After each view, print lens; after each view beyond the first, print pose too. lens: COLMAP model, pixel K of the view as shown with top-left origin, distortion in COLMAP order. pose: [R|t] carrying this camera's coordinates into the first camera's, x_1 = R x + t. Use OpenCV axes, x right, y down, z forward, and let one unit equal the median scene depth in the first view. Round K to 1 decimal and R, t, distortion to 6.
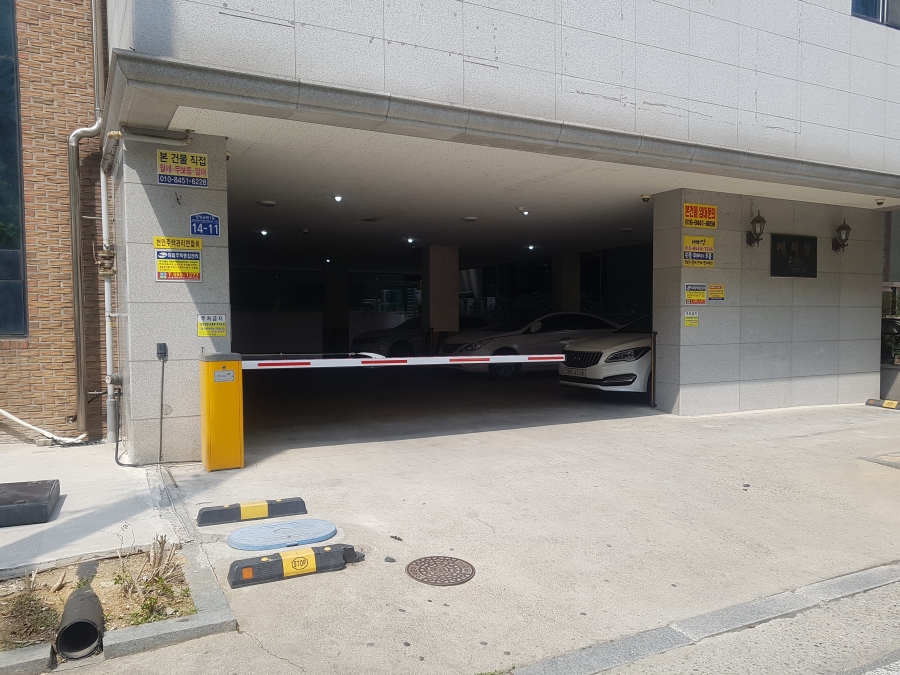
lens RADIAL K [[693.1, 0, 442.9], [0, 693.1, 339.6], [0, 0, 1]] dist [-0.000333, -0.003296]
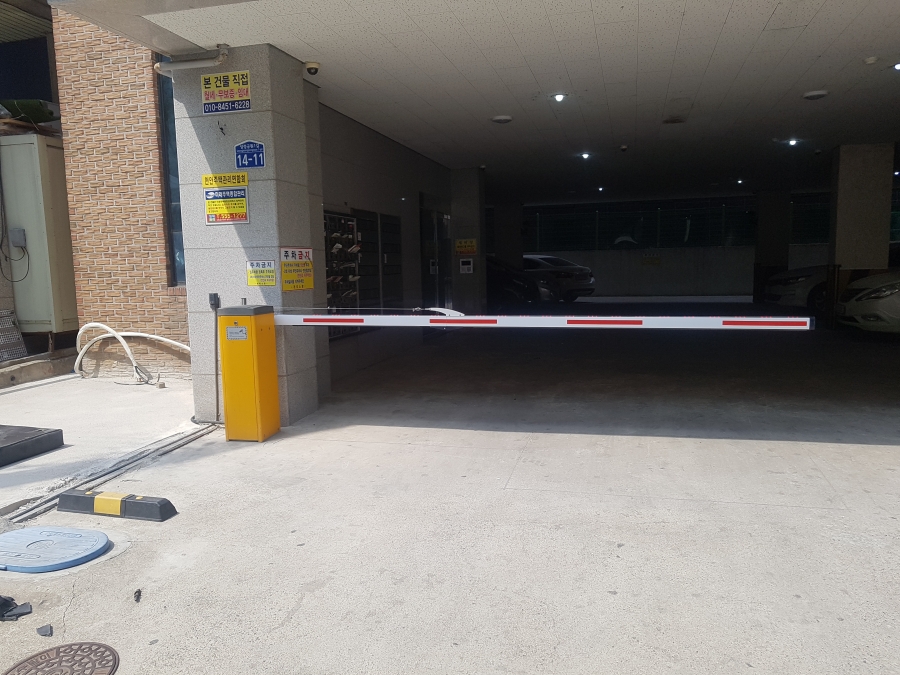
lens RADIAL K [[693.1, 0, 442.9], [0, 693.1, 339.6], [0, 0, 1]] dist [-0.000333, -0.003296]
pose [[0.735564, 0.059035, -0.674878, 0.422946], [0.003232, 0.995879, 0.090637, -0.015330], [0.677447, -0.068850, 0.732342, 0.516834]]
